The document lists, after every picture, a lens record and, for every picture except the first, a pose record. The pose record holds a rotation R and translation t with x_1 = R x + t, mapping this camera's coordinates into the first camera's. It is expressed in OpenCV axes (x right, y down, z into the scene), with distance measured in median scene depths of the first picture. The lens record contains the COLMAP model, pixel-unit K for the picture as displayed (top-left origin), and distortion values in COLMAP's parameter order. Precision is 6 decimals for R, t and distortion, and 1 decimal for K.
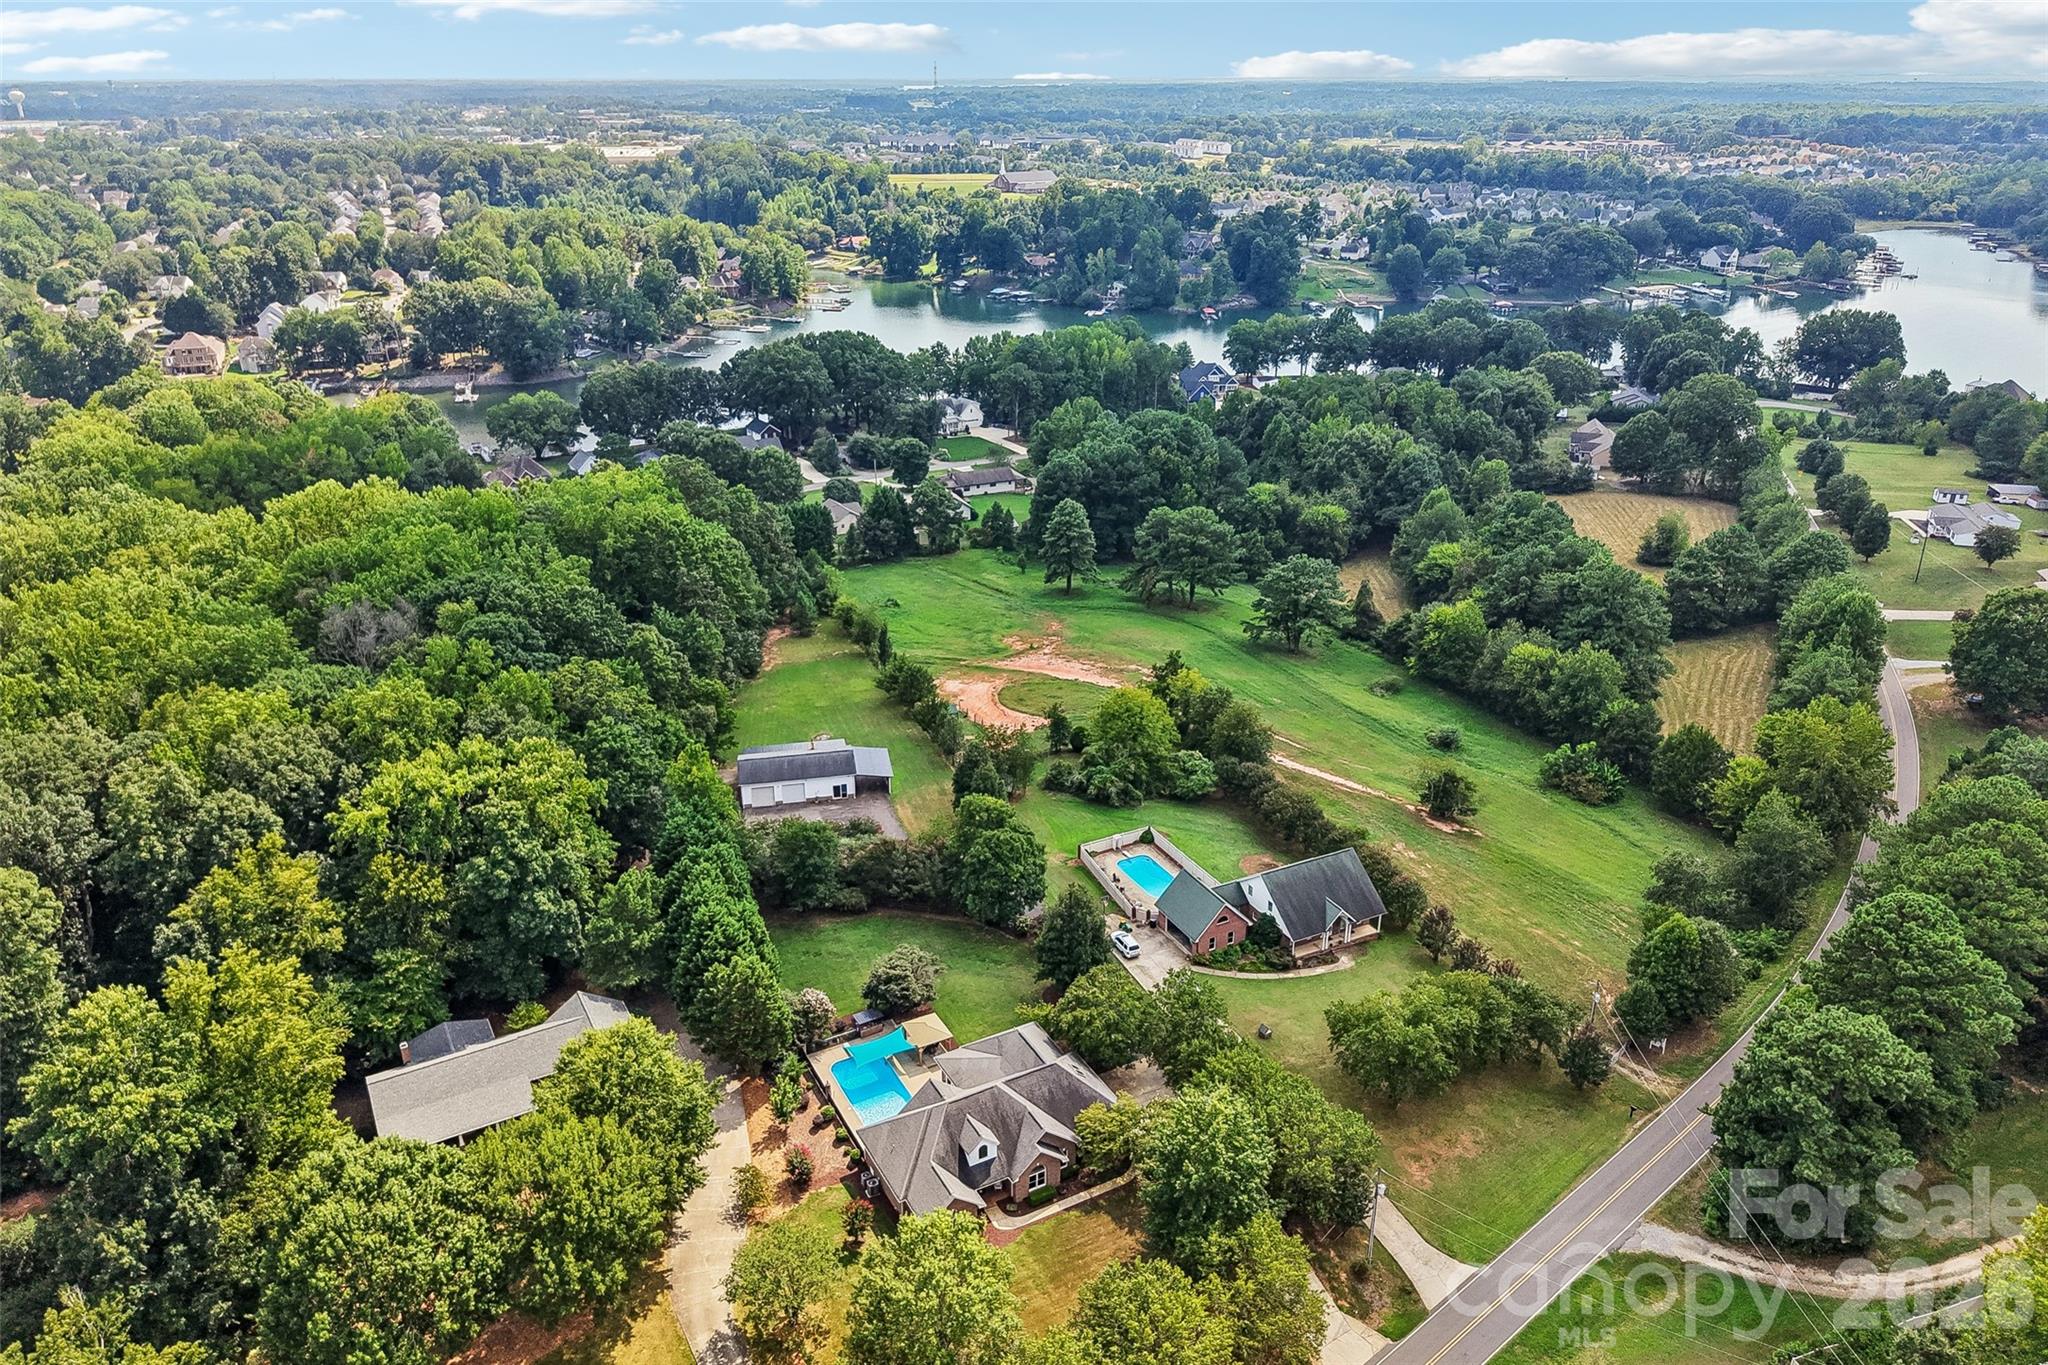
lens RADIAL K [[1355.5, 0, 1025.2], [0, 1355.5, 721.4], [0, 0, 1]] dist [0.024322, -0.027226]
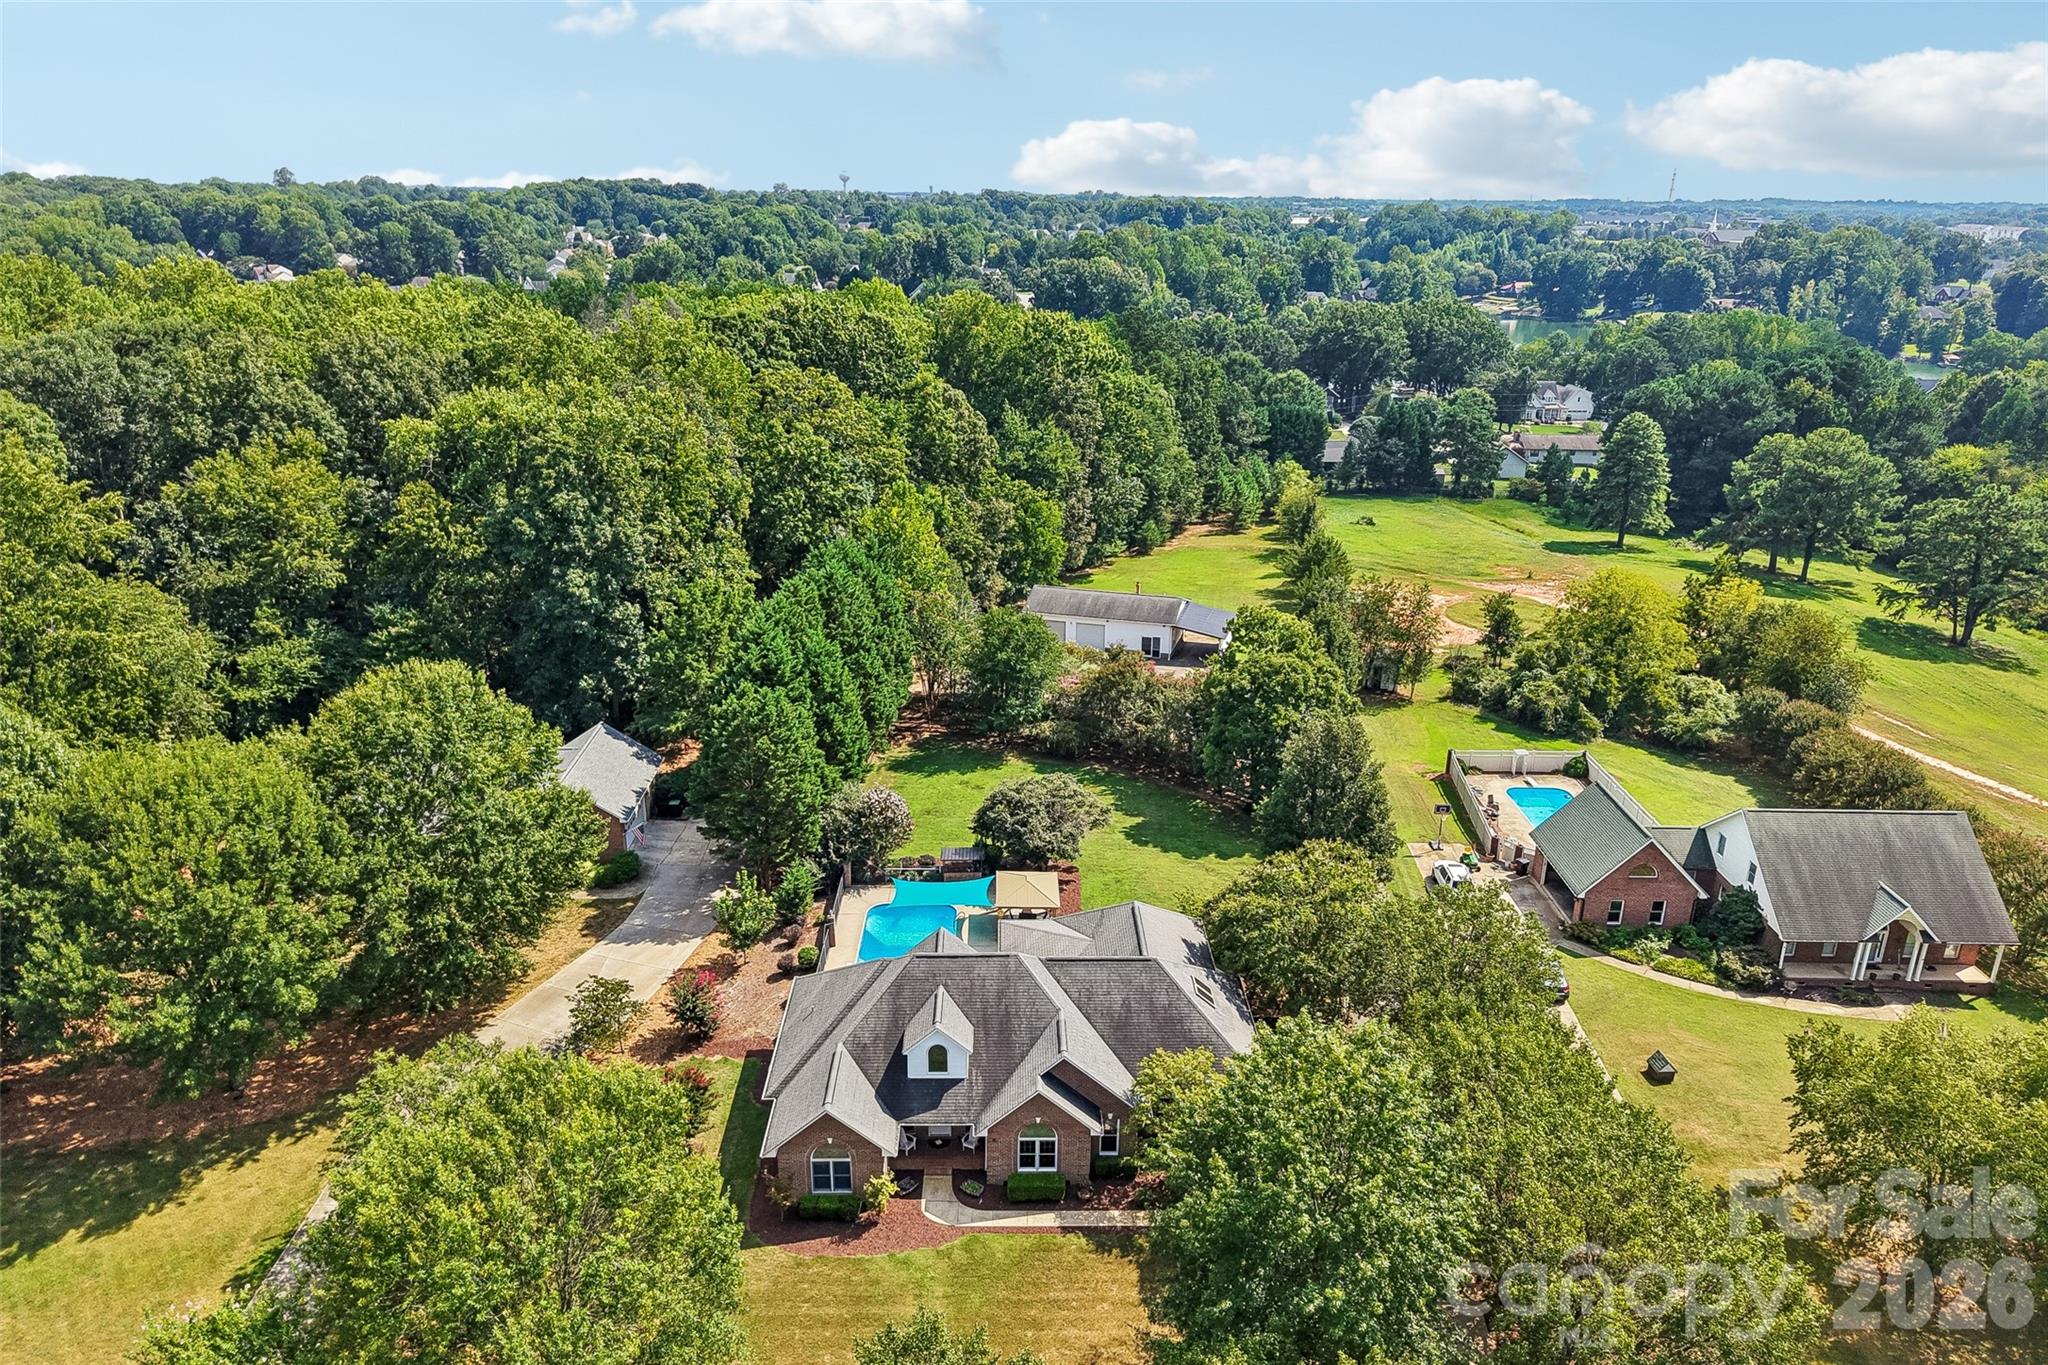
lens RADIAL K [[1355.5, 0, 1025.2], [0, 1355.5, 721.4], [0, 0, 1]] dist [0.024322, -0.027226]
pose [[0.889628, 0.181478, -0.419079, 0.056412], [-0.206421, 0.978355, -0.014526, 0.058028], [0.407372, 0.099430, 0.907834, 0.162014]]
